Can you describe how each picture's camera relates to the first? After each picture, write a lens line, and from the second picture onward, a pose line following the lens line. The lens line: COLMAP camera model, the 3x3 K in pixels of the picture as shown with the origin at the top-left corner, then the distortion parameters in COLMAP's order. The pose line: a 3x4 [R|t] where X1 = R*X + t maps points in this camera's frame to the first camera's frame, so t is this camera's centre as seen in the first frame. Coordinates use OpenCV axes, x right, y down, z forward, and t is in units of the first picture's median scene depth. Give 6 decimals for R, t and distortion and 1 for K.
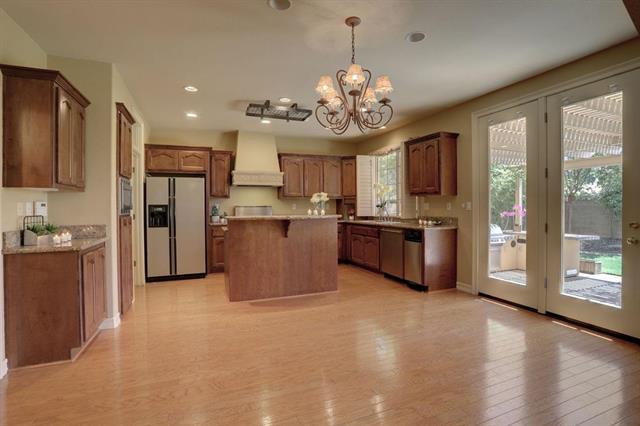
lens RADIAL K [[315.9, 0, 320.0], [0, 315.9, 213.0], [0, 0, 1]] dist [0.001089, 0.001437]
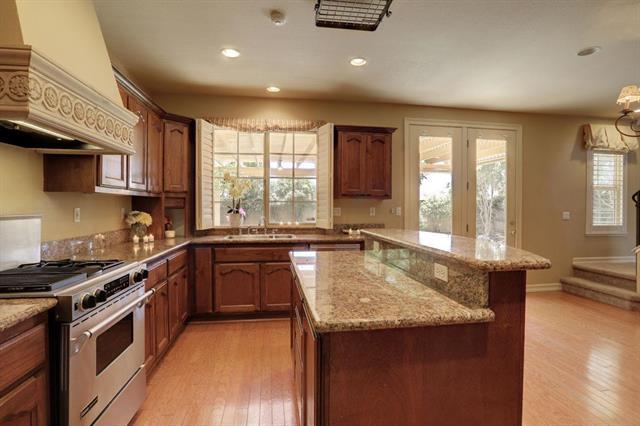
lens RADIAL K [[315.9, 0, 320.0], [0, 315.9, 213.0], [0, 0, 1]] dist [0.001089, 0.001437]
pose [[0.246081, -0.015452, 0.969126, -0.465779], [0.015440, 0.999809, 0.012021, -0.028135], [-0.969126, 0.012006, 0.246273, 0.858071]]
